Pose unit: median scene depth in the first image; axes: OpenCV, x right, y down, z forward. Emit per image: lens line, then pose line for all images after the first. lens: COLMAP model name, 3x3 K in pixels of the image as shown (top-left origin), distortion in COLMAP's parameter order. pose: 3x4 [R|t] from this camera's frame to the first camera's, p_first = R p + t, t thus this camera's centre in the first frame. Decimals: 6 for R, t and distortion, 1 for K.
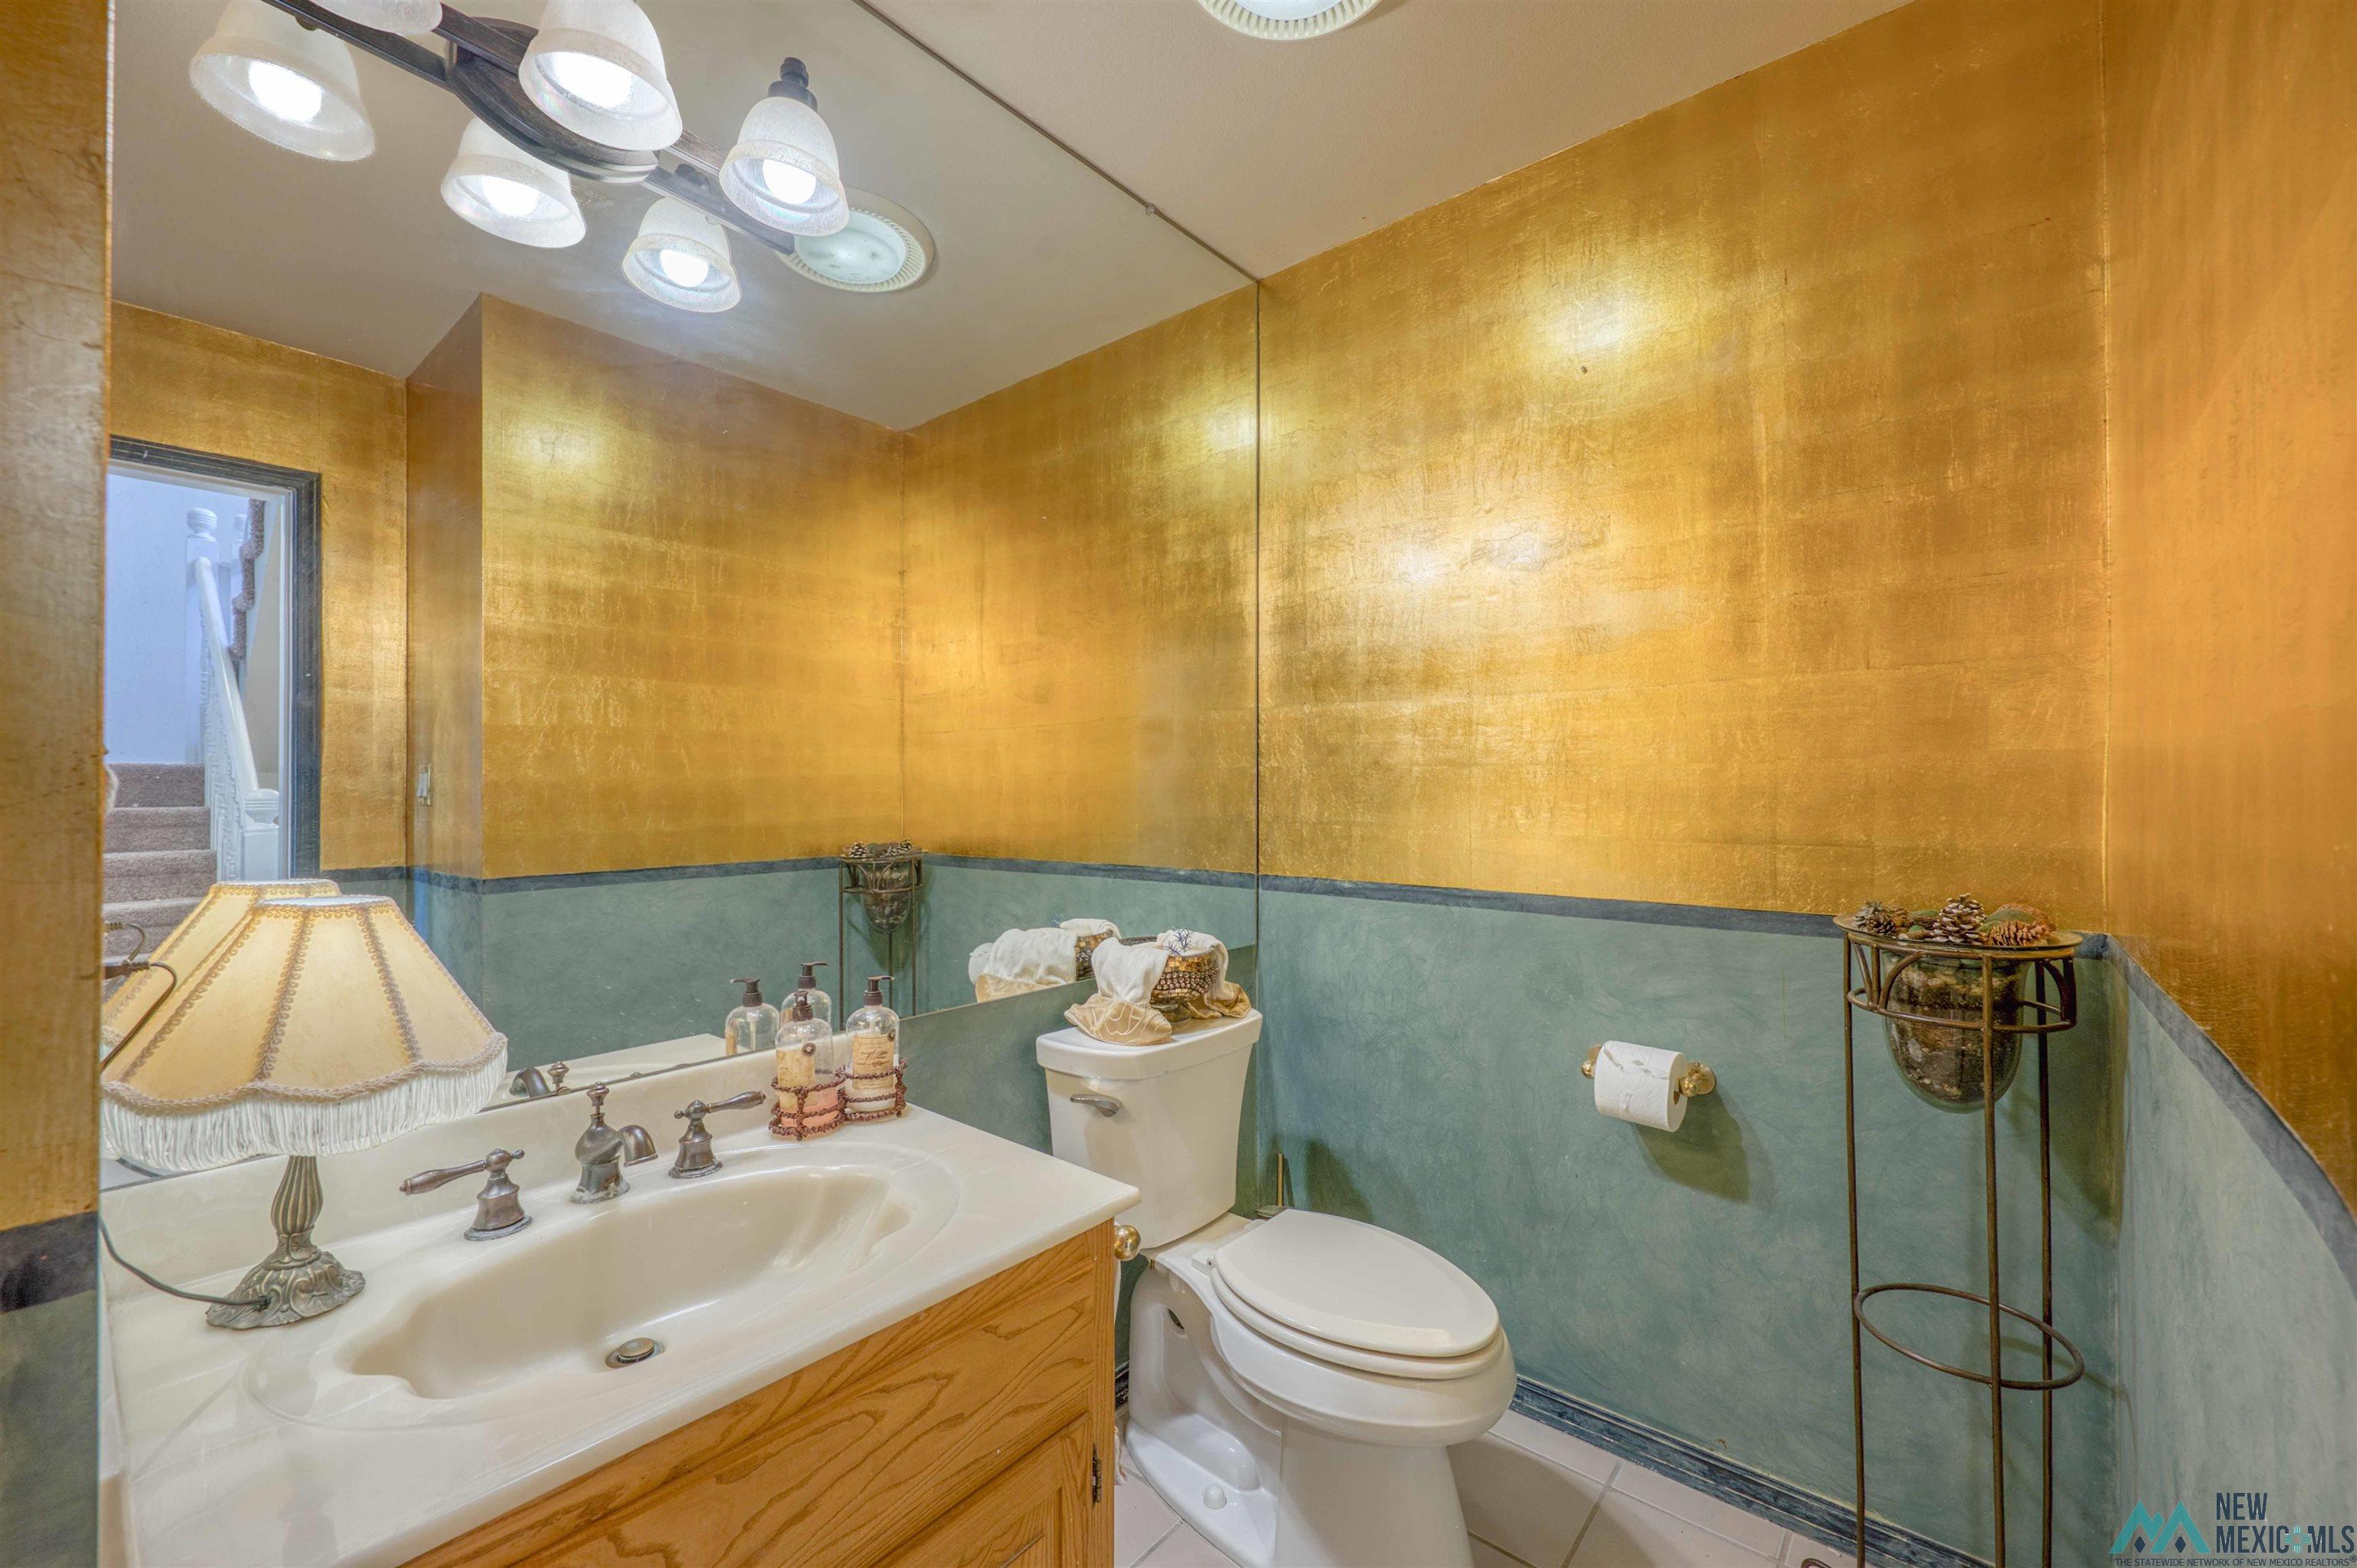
lens RADIAL K [[936.5, 0, 1184.8], [0, 936.5, 787.5], [0, 0, 1]] dist [-0.001431, -0.000190]
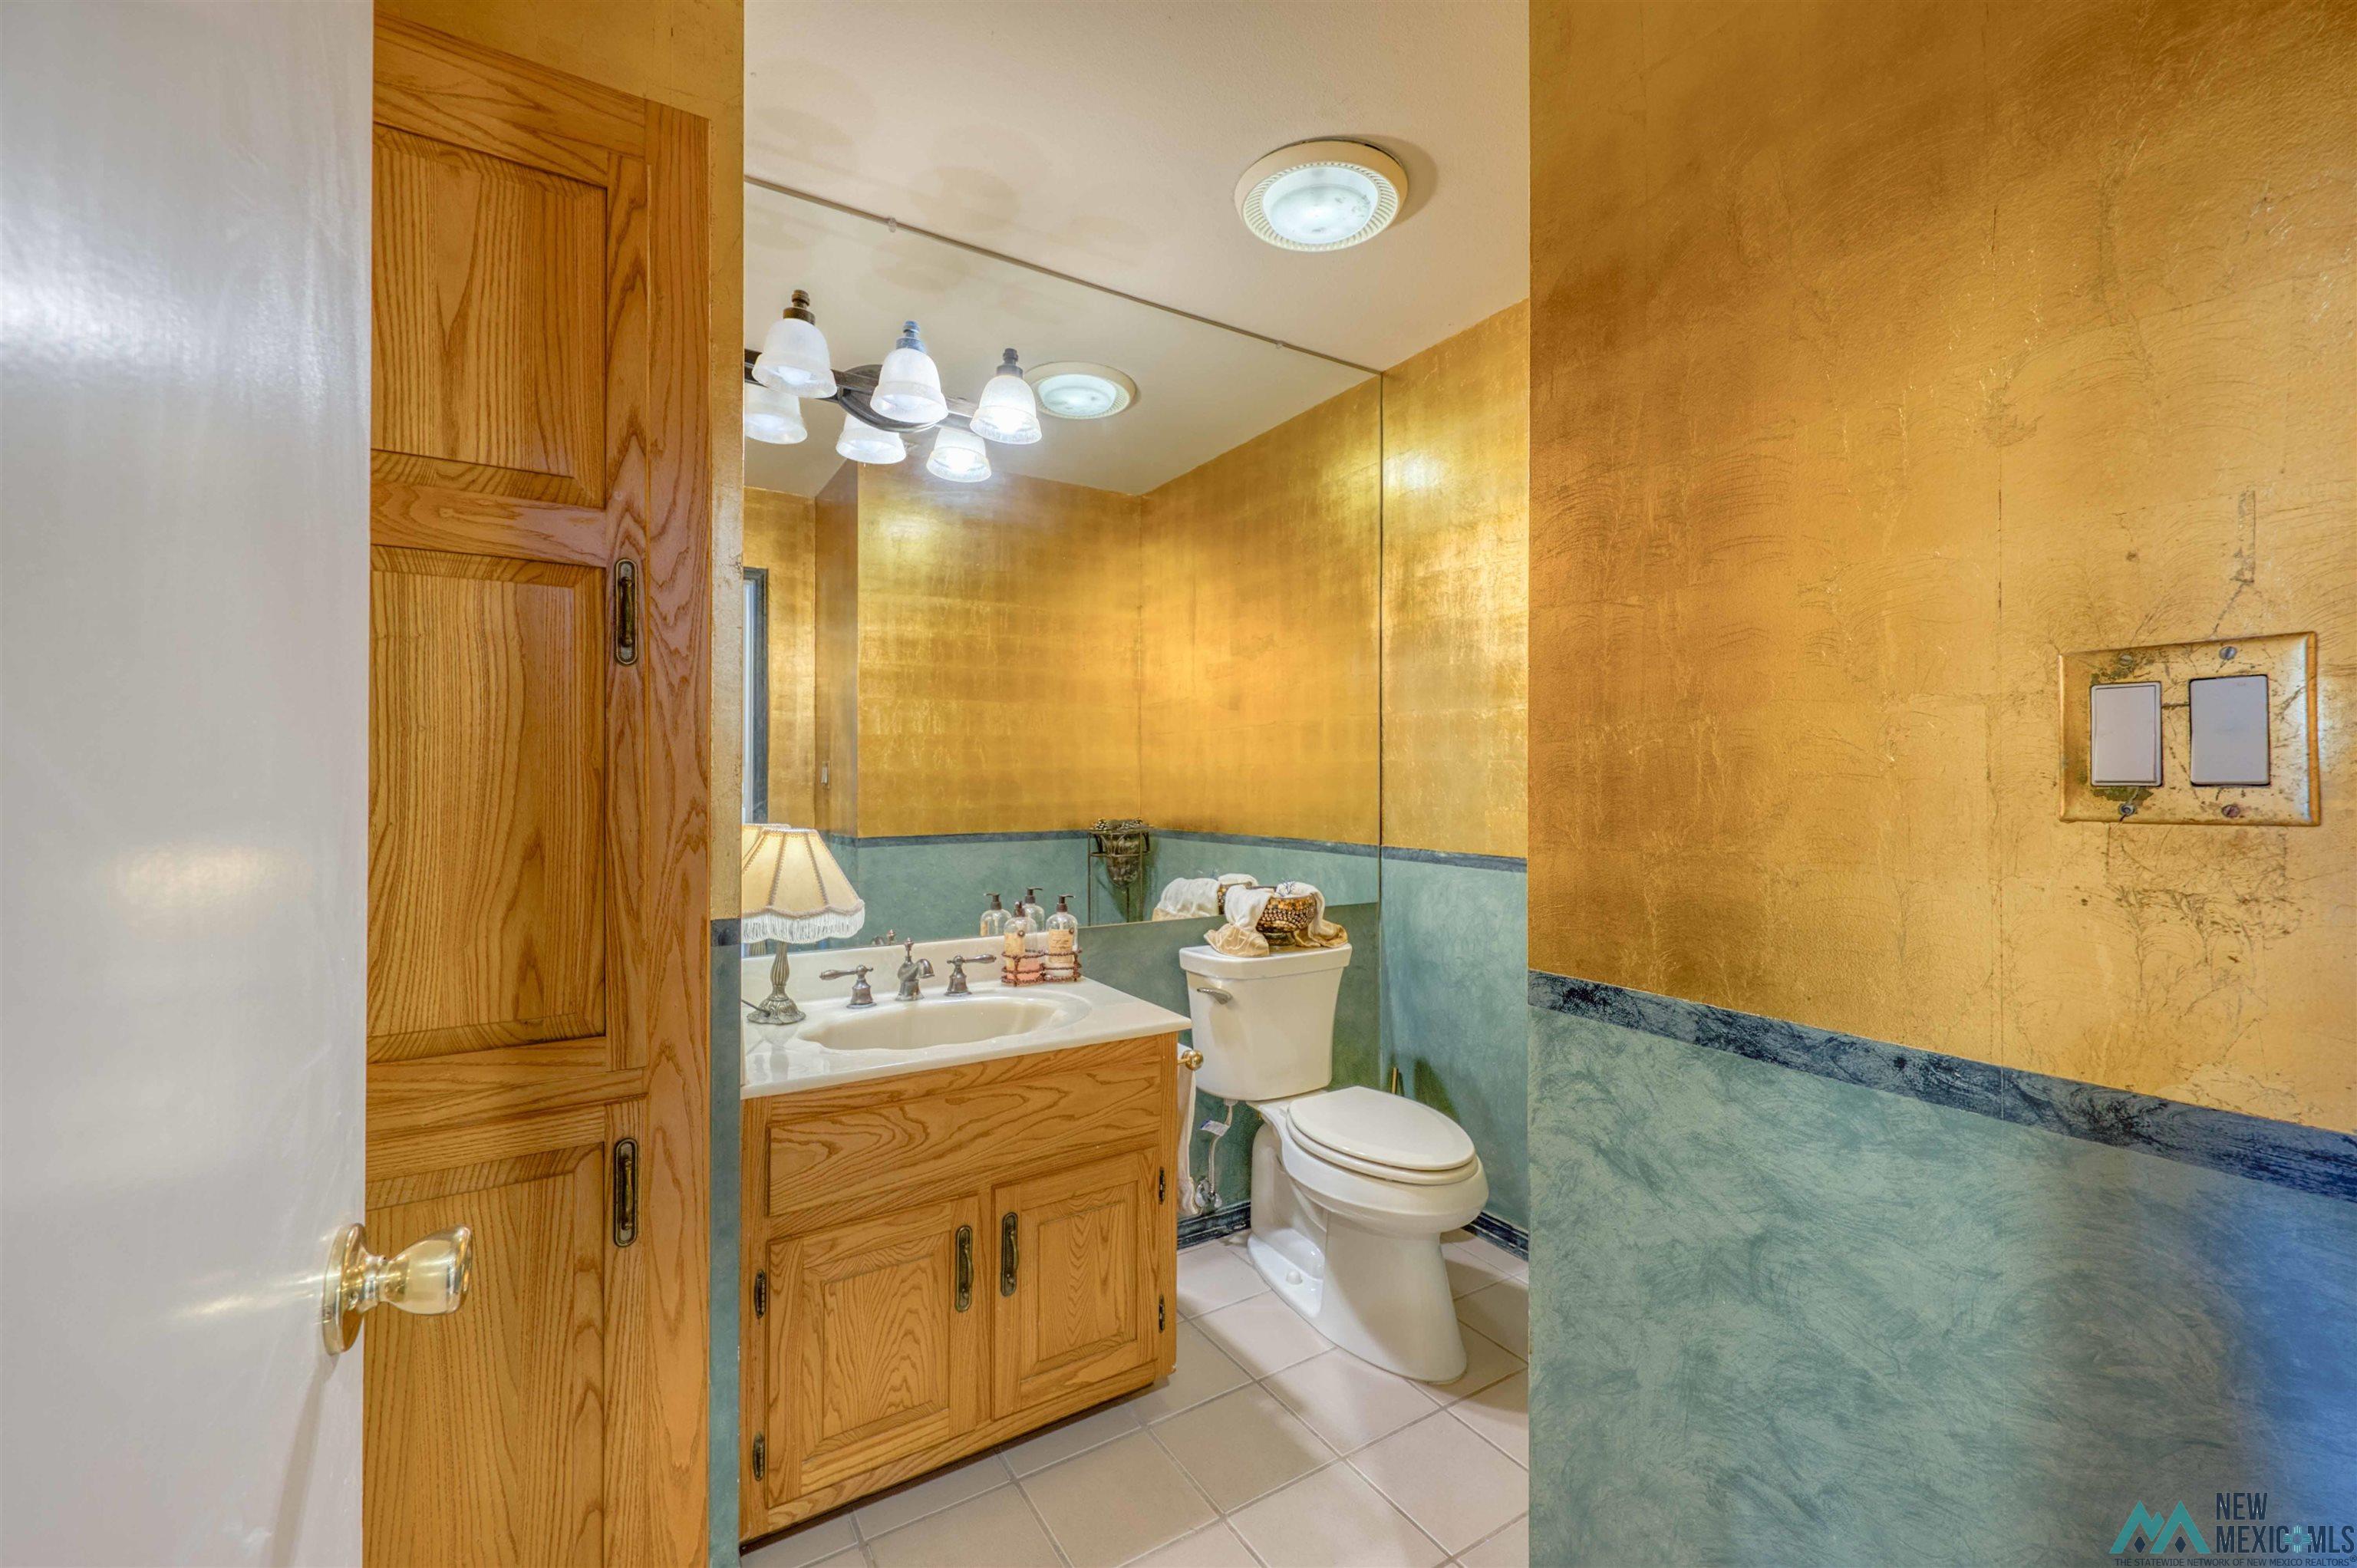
lens RADIAL K [[931.2, 0, 1187.8], [0, 931.2, 778.4], [0, 0, 1]] dist [0.000900, -0.000022]
pose [[0.952960, 0.001357, -0.303092, 0.209424], [-0.000915, 0.999998, 0.001601, 0.000213], [0.303094, -0.001248, 0.952960, -0.268055]]
